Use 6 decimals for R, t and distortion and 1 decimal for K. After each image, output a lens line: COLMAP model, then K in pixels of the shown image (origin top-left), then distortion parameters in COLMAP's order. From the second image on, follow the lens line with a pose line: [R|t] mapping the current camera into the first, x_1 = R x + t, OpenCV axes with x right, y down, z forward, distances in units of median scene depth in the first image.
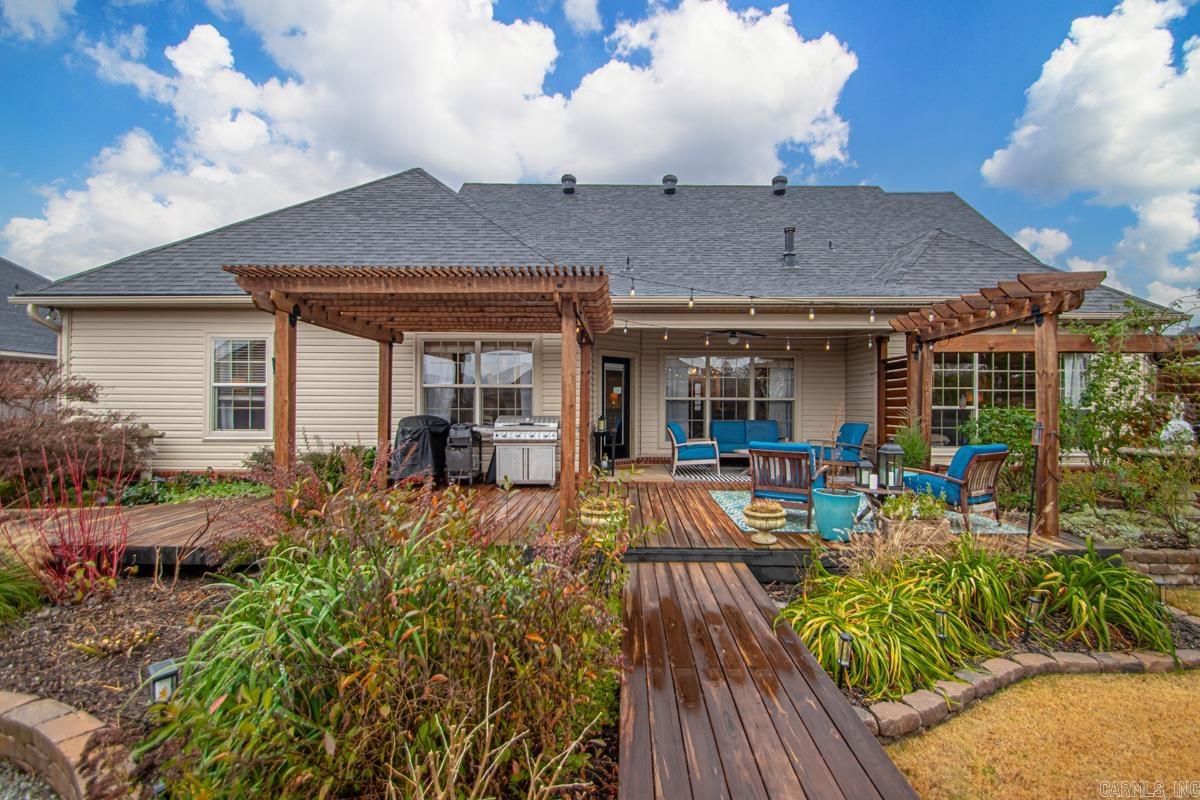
lens RADIAL K [[557.6, 0, 627.3], [0, 557.6, 404.0], [0, 0, 1]] dist [0.012178, -0.013689]
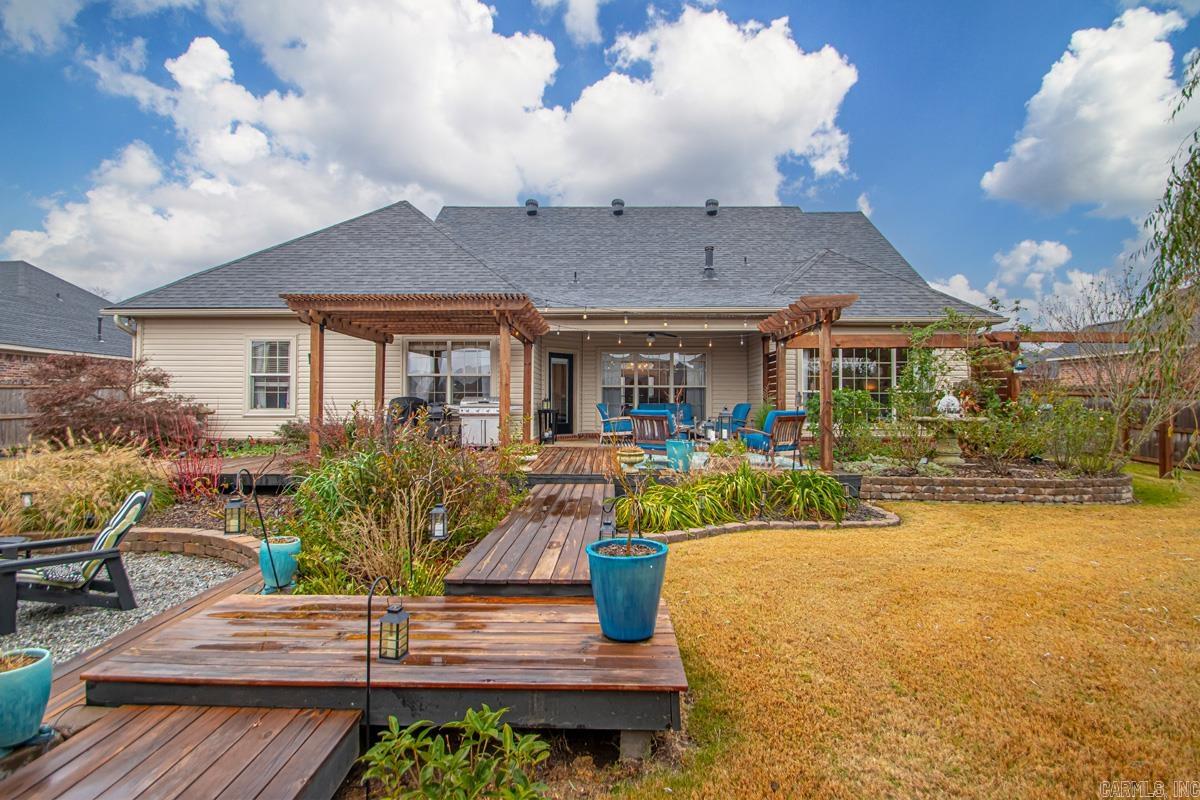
lens RADIAL K [[557.6, 0, 611.7], [0, 557.6, 392.6], [0, 0, 1]] dist [0.012178, -0.013689]
pose [[0.999992, -0.003925, -0.000268, 0.122001], [0.003920, 0.999863, -0.016093, 0.033311], [0.000332, 0.016092, 0.999870, -0.334749]]
